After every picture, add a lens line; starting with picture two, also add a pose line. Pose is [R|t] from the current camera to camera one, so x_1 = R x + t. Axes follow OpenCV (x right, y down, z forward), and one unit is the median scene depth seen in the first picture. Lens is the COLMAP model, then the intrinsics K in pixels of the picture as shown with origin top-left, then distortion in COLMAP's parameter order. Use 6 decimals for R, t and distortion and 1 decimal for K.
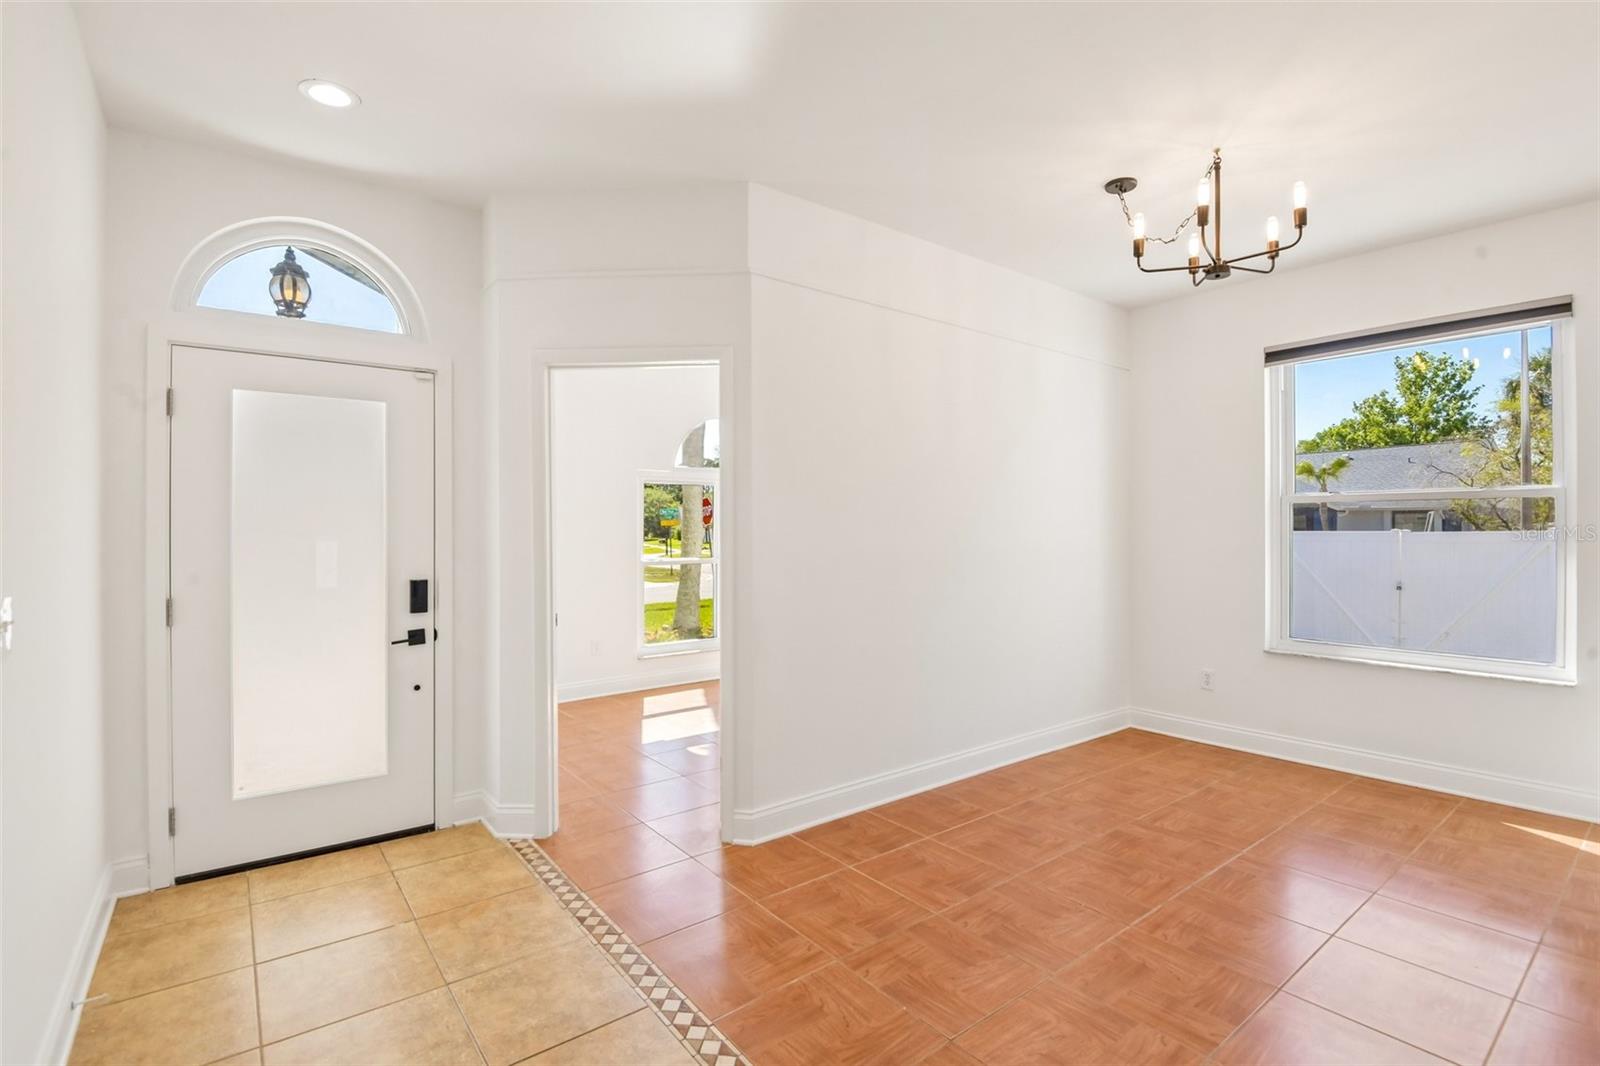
lens RADIAL K [[750.2, 0, 816.0], [0, 750.2, 531.0], [0, 0, 1]] dist [0.028864, -0.022347]
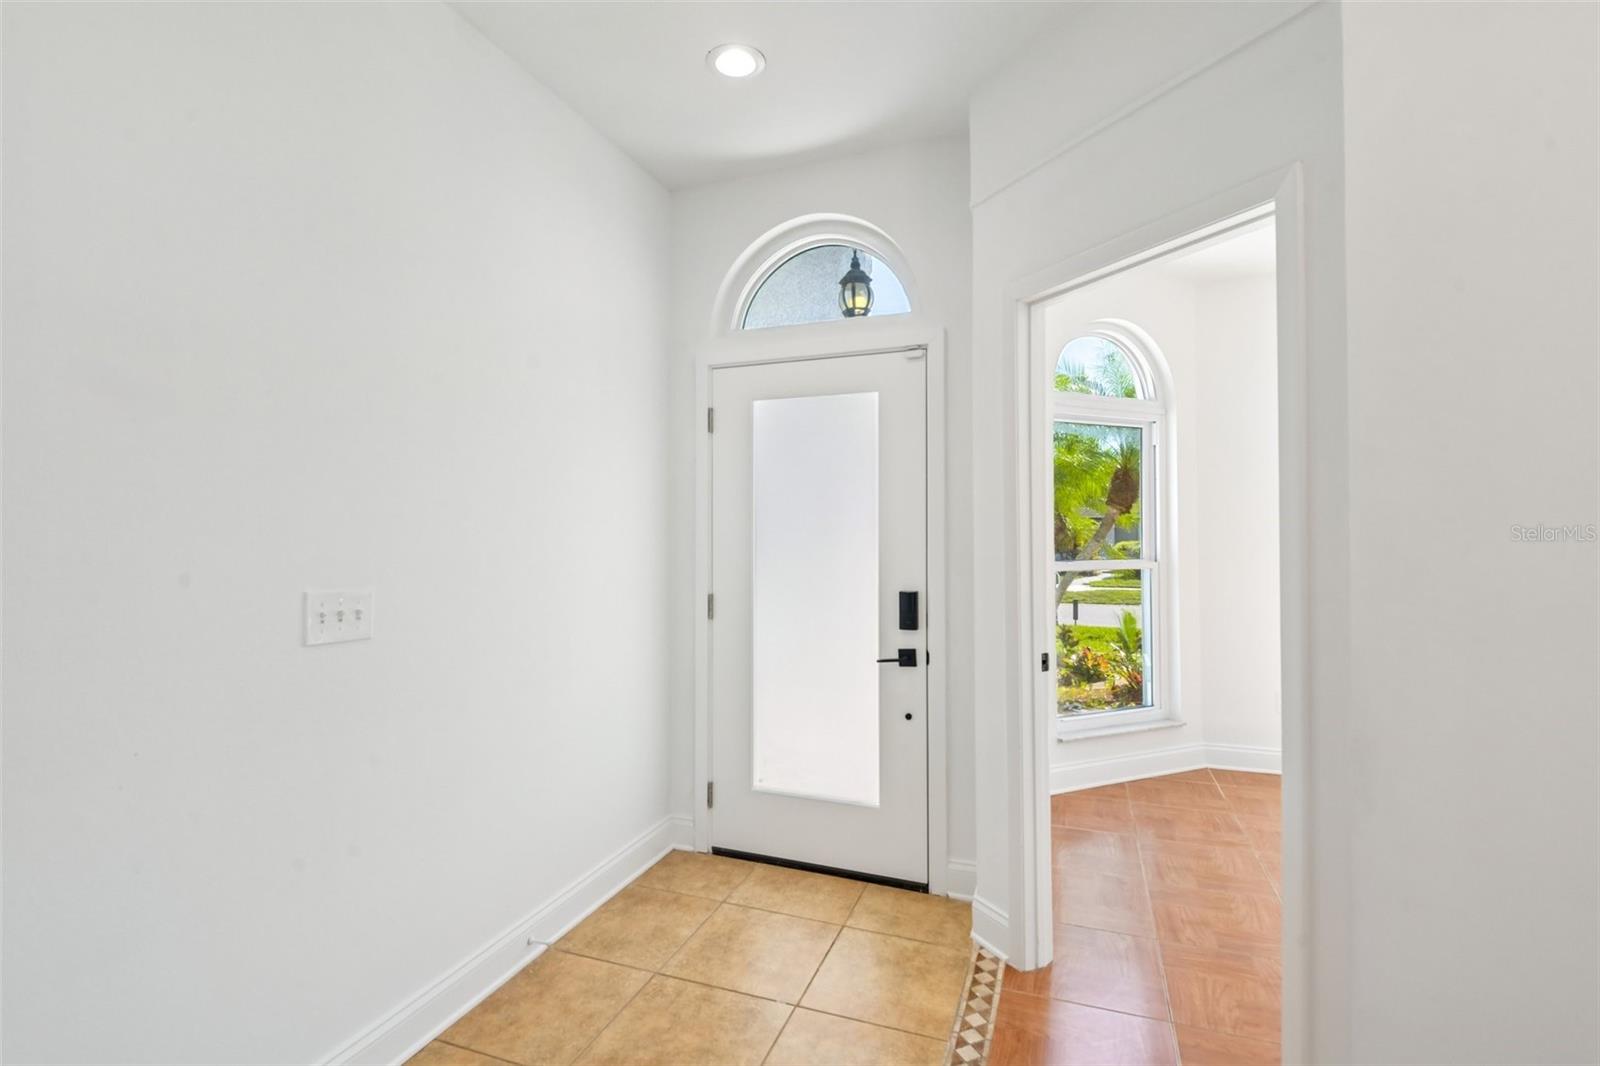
lens RADIAL K [[750.2, 0, 797.6], [0, 750.2, 524.7], [0, 0, 1]] dist [0.028864, -0.022347]
pose [[0.513982, -0.008334, -0.857761, 0.146520], [-0.002866, 0.999931, -0.011433, -0.001076], [0.857796, 0.008334, 0.513922, 0.461689]]
